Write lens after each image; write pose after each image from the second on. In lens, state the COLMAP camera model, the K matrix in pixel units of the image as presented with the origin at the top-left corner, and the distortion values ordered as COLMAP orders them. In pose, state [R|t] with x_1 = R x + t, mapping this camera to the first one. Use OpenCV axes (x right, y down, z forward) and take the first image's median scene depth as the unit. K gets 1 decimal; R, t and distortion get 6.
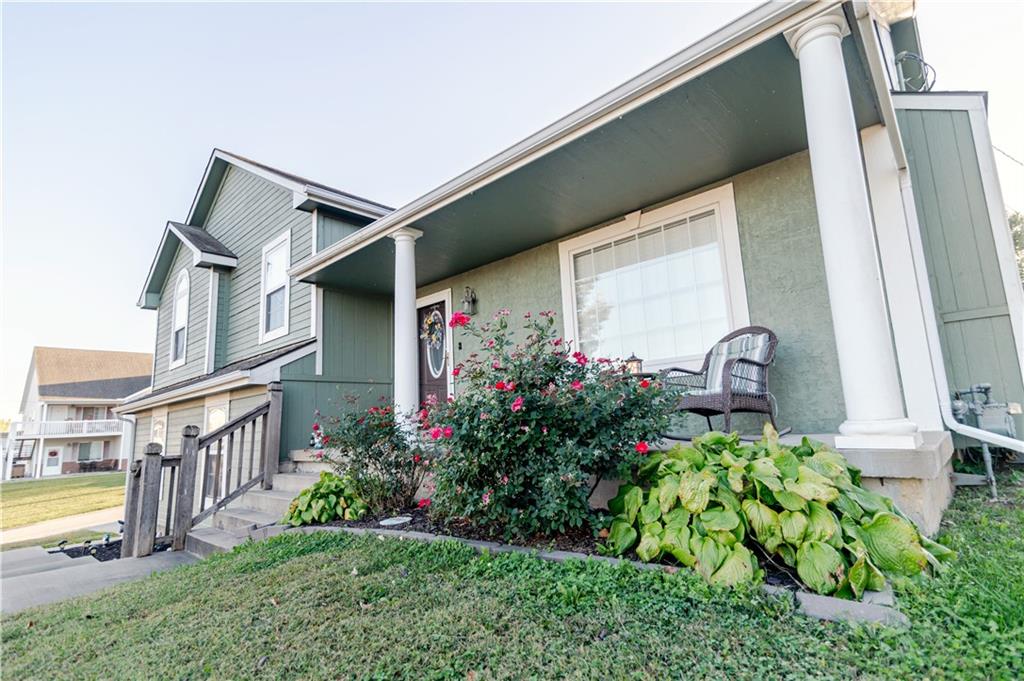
lens RADIAL K [[458.8, 0, 514.2], [0, 458.8, 343.7], [0, 0, 1]] dist [0.017132, -0.000537]
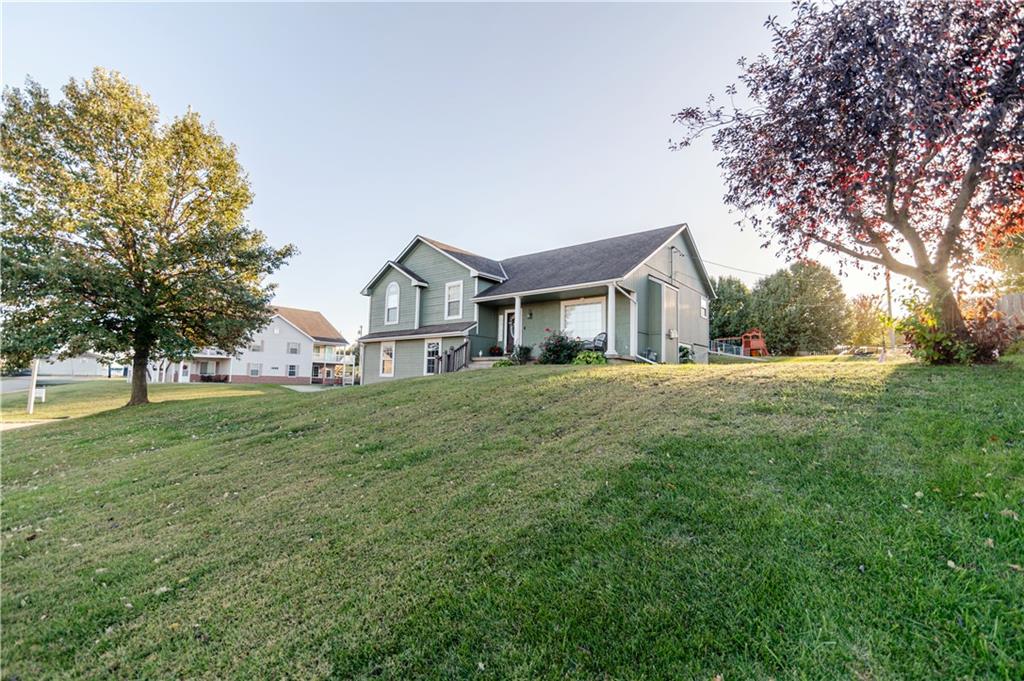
lens RADIAL K [[458.8, 0, 514.2], [0, 458.8, 343.7], [0, 0, 1]] dist [0.017132, -0.000537]
pose [[0.994425, 0.072520, 0.076542, -0.343607], [-0.078685, 0.993615, 0.080856, -0.110760], [-0.070190, -0.086428, 0.993782, -1.694841]]
